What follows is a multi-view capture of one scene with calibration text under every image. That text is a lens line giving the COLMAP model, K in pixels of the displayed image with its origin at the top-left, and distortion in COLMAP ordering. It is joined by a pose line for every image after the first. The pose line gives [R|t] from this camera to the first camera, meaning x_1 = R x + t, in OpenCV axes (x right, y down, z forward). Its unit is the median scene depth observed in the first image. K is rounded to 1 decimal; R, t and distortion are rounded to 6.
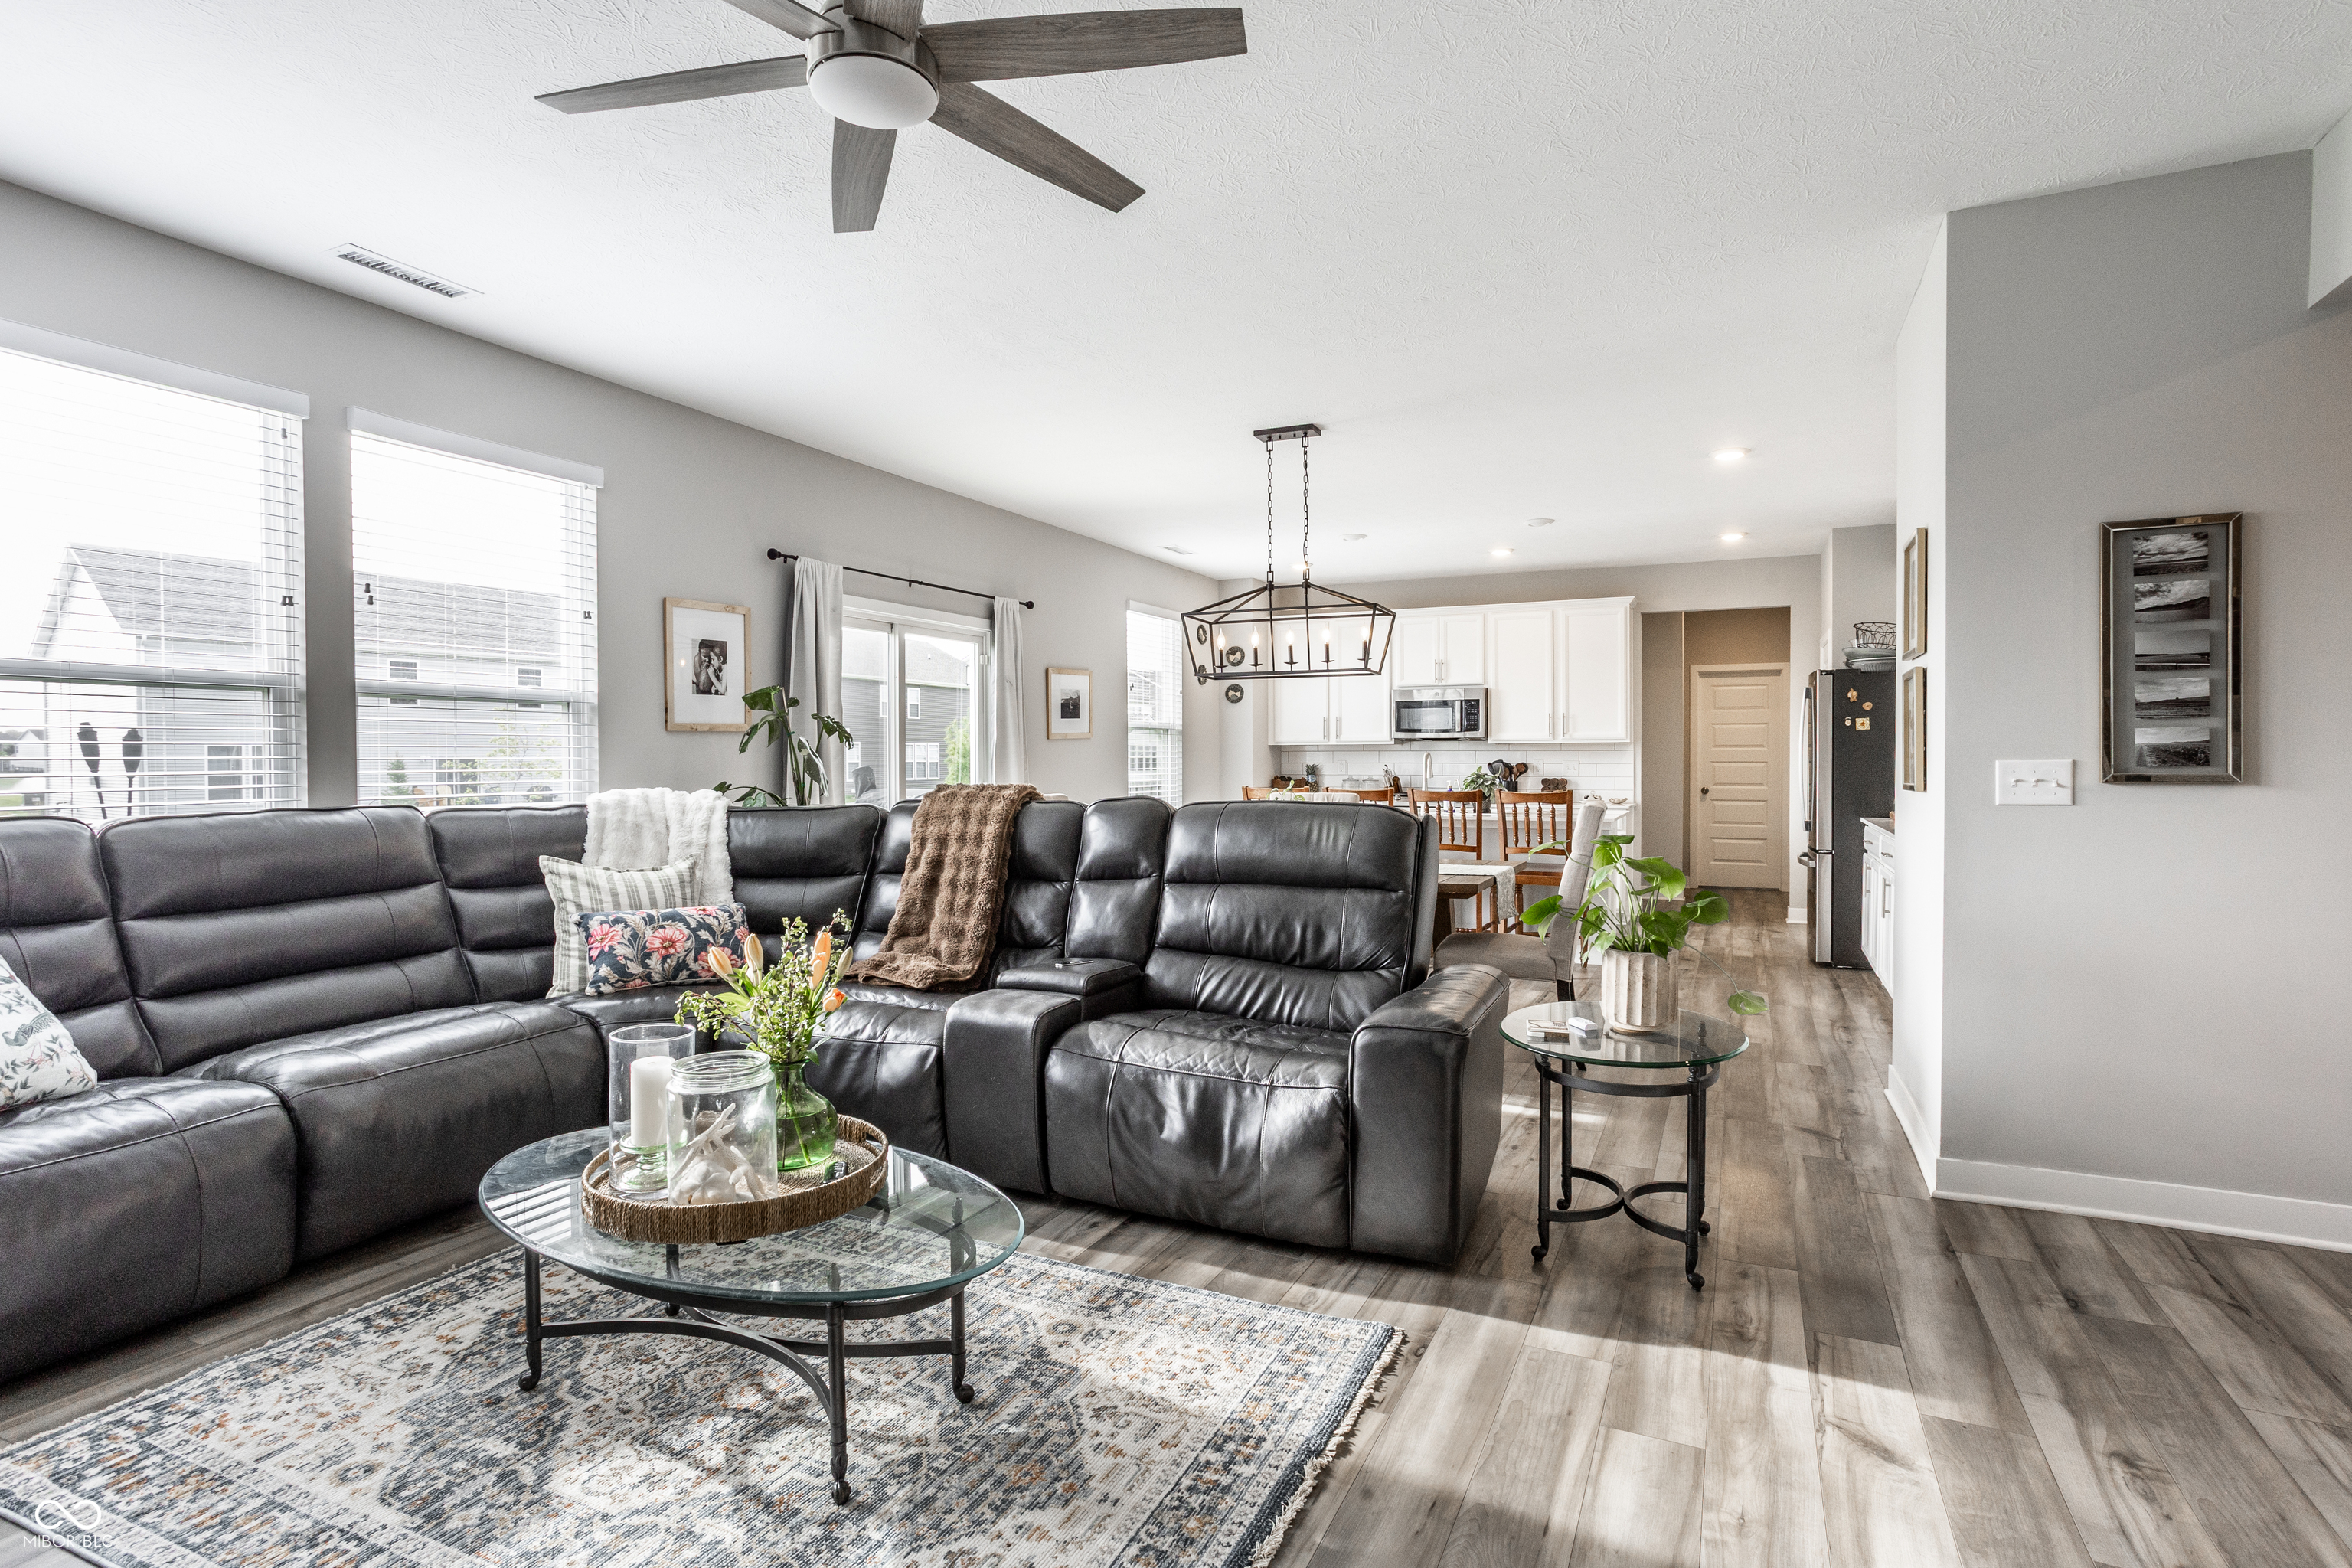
lens RADIAL K [[1170.4, 0, 1210.7], [0, 1170.4, 781.0], [0, 0, 1]] dist [-0.071001, 0.052829]
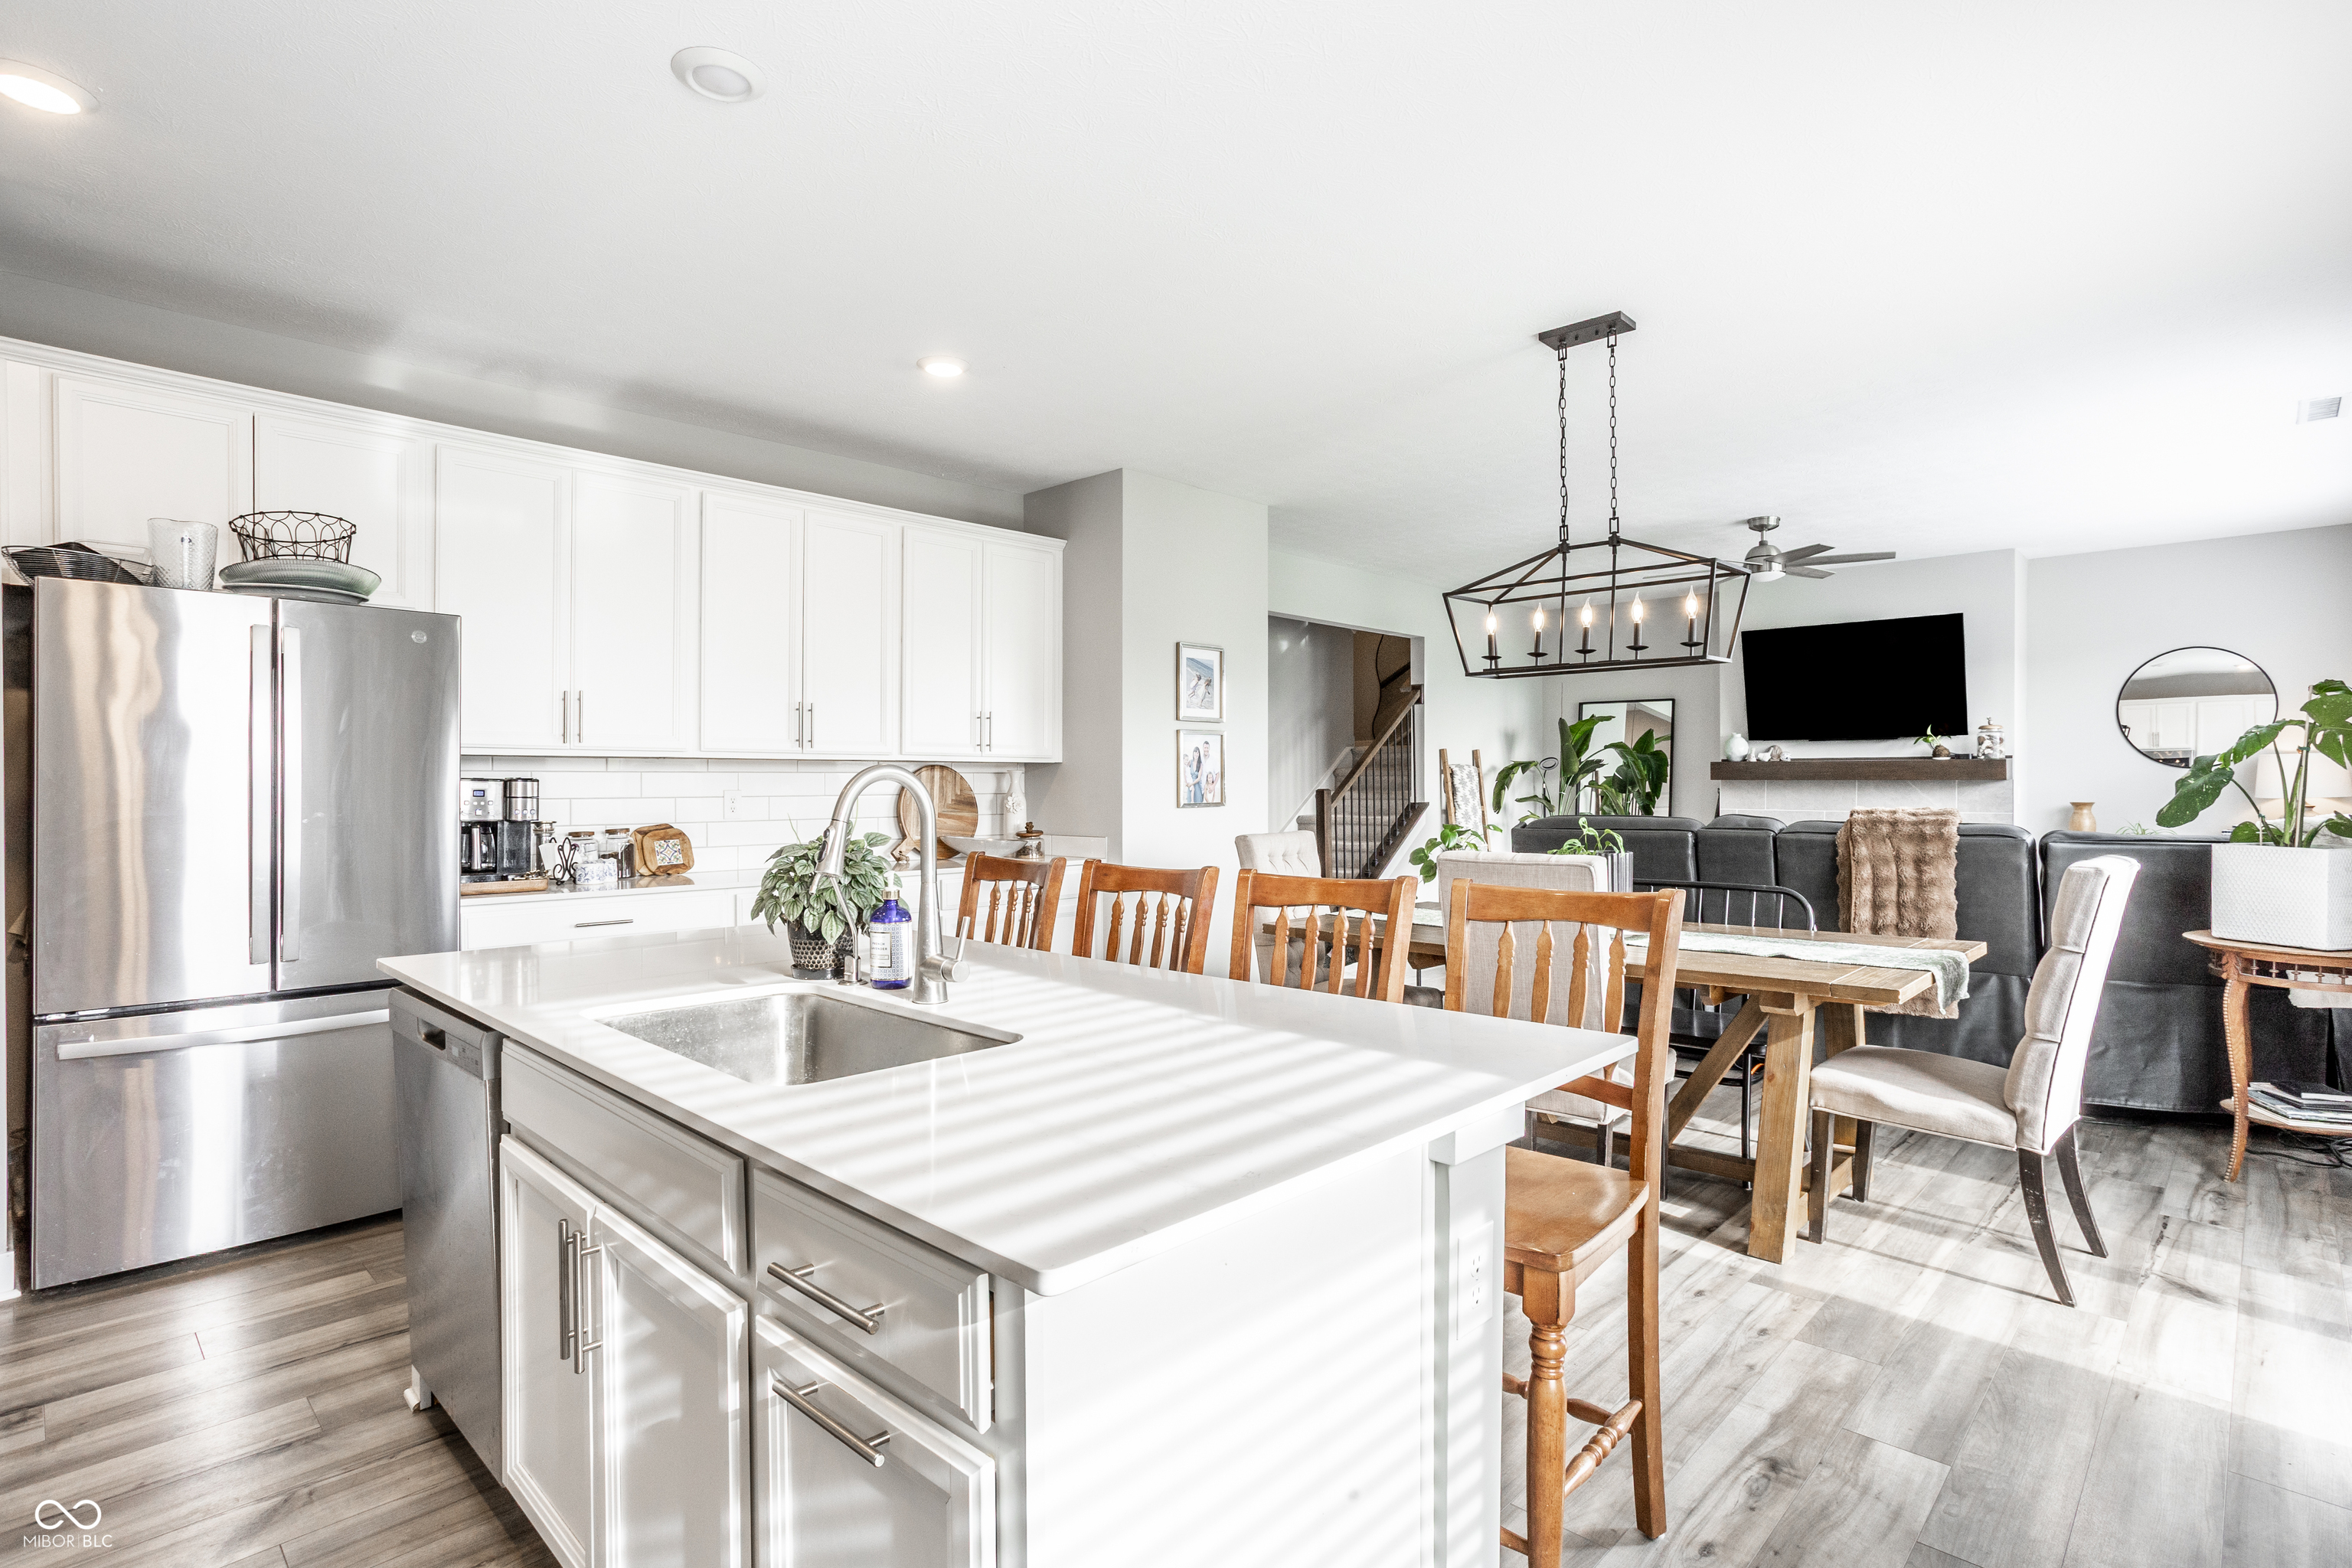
lens RADIAL K [[1190.6, 0, 1186.0], [0, 1190.6, 778.3], [0, 0, 1]] dist [-0.032848, 0.000098]
pose [[-0.947071, 0.004988, 0.320985, 0.102795], [0.009847, 0.999860, 0.013517, -0.050528], [-0.320872, 0.015962, -0.946988, 2.434364]]
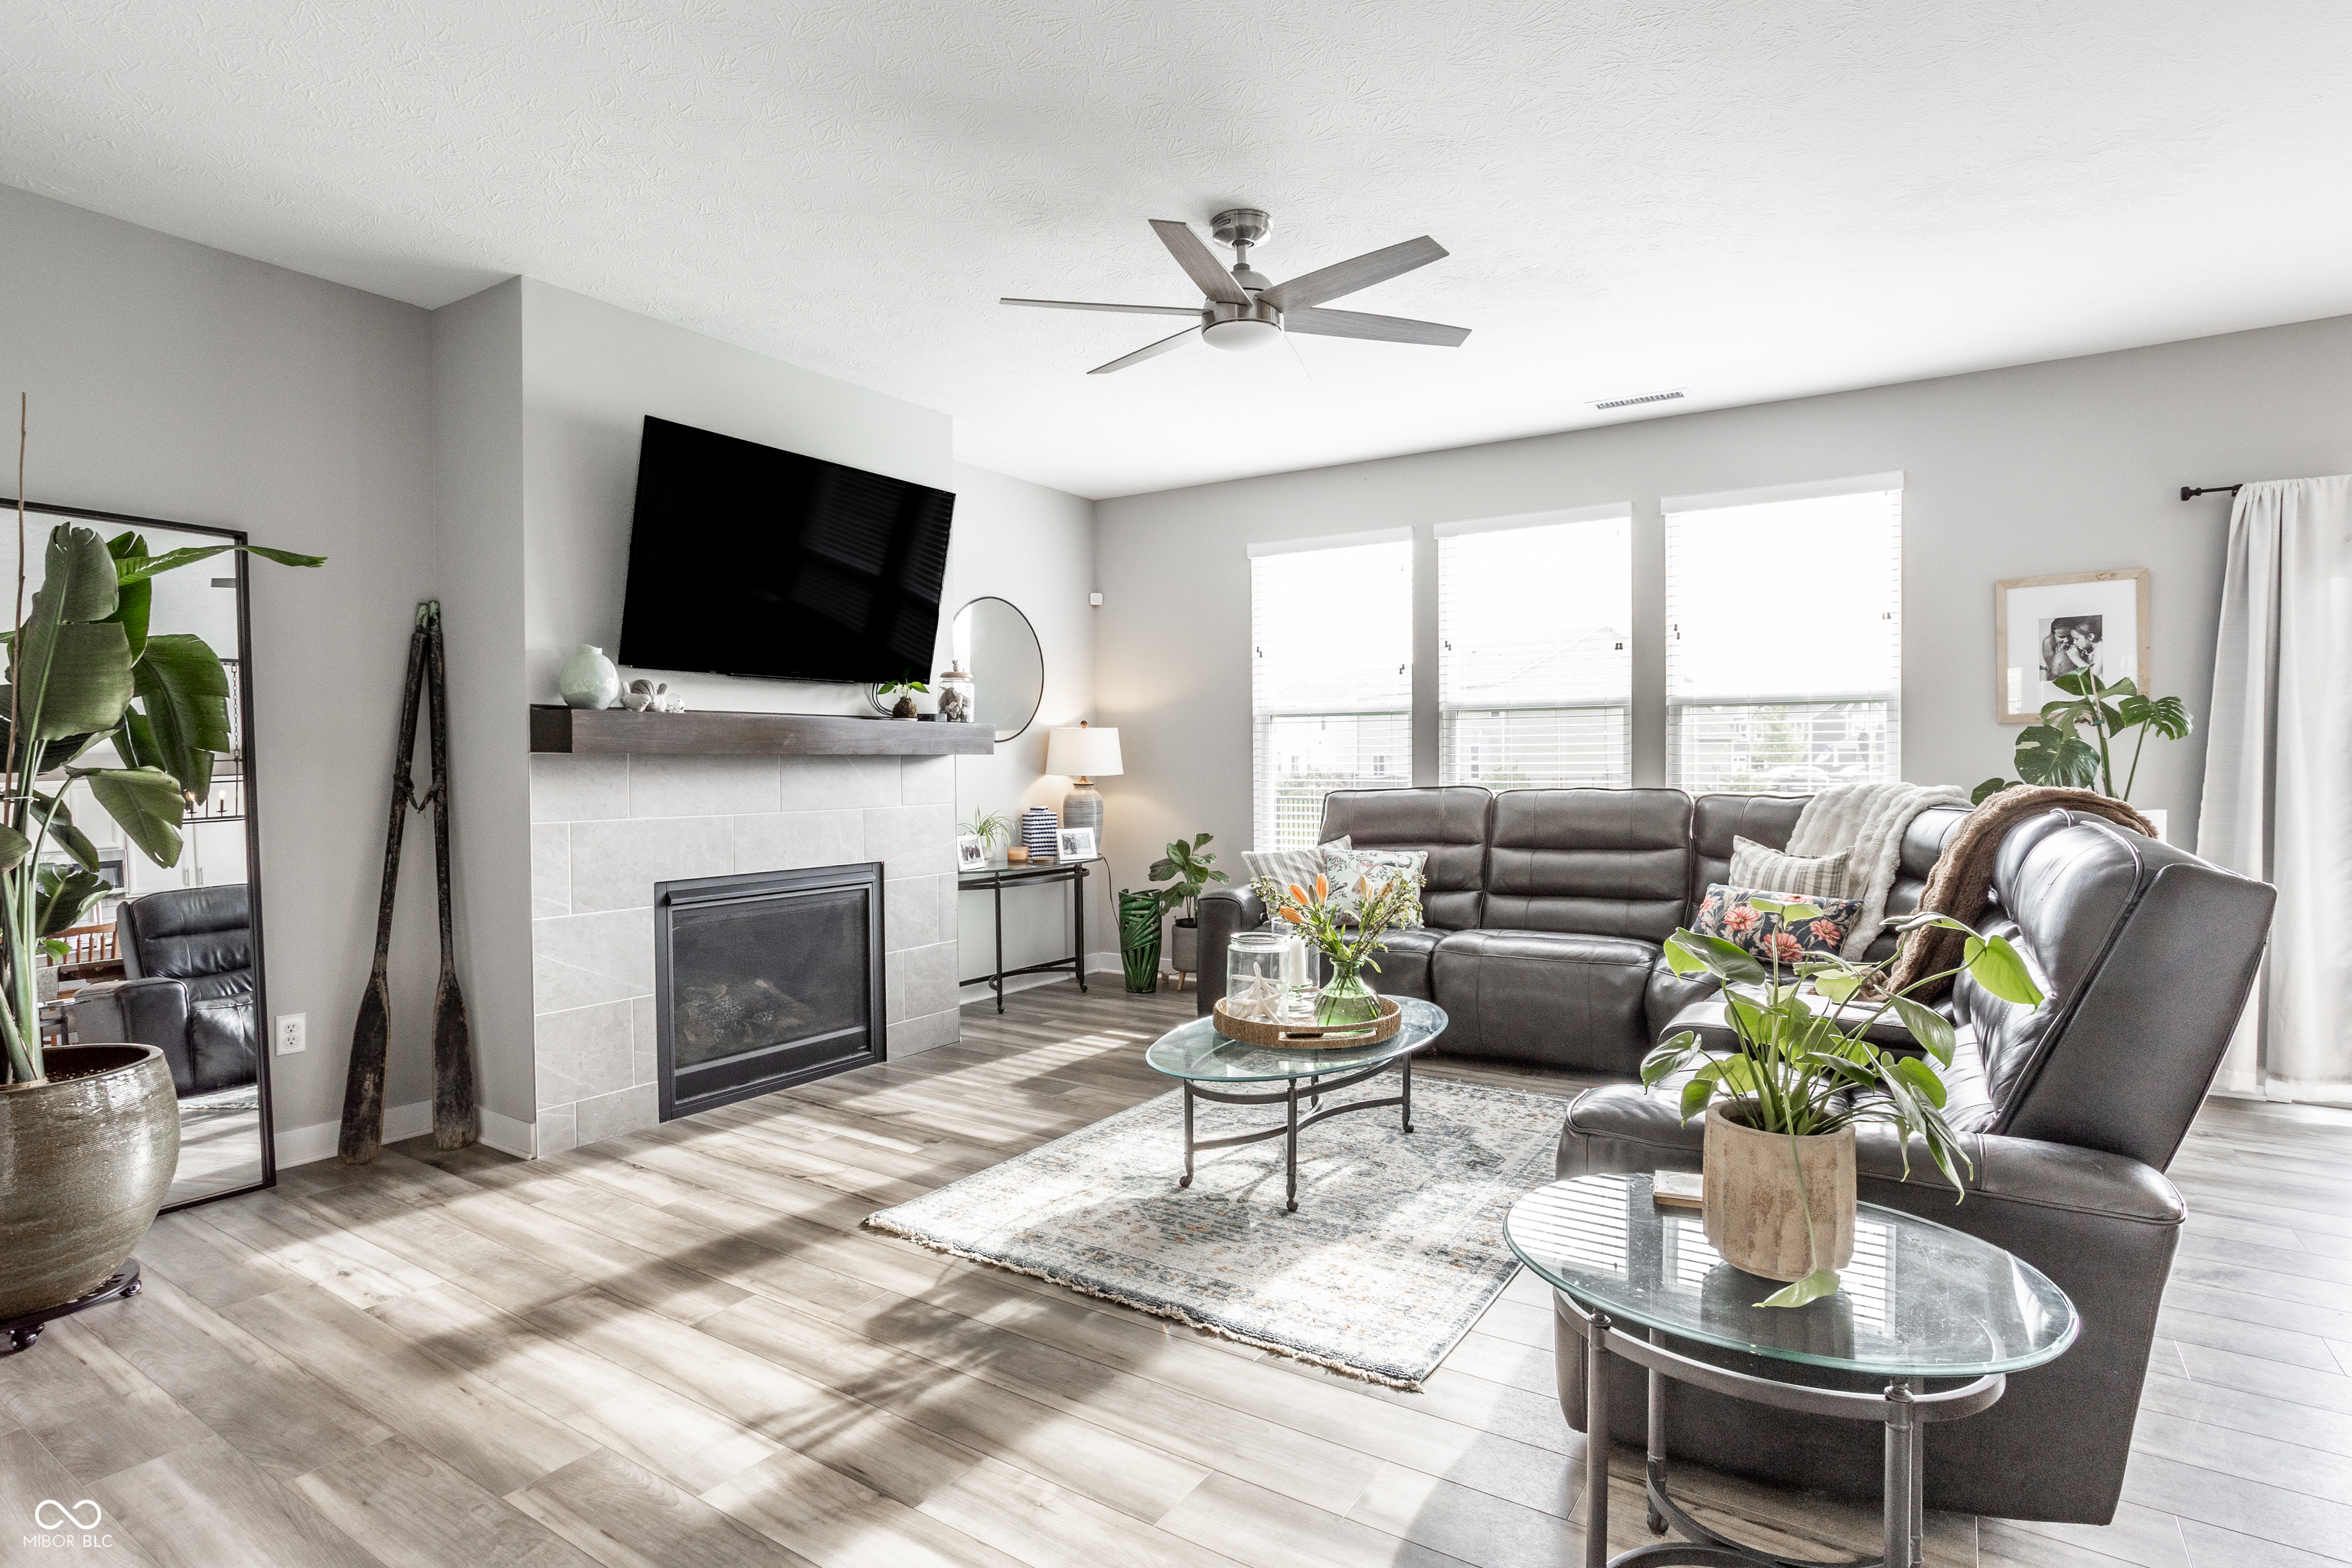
lens RADIAL K [[1190.6, 0, 1186.0], [0, 1190.6, 778.3], [0, 0, 1]] dist [-0.032848, 0.000098]
pose [[-0.137055, 0.014882, -0.990452, 0.714966], [-0.015791, 0.999727, 0.017206, -0.006175], [0.990438, 0.017998, -0.136783, 0.615903]]
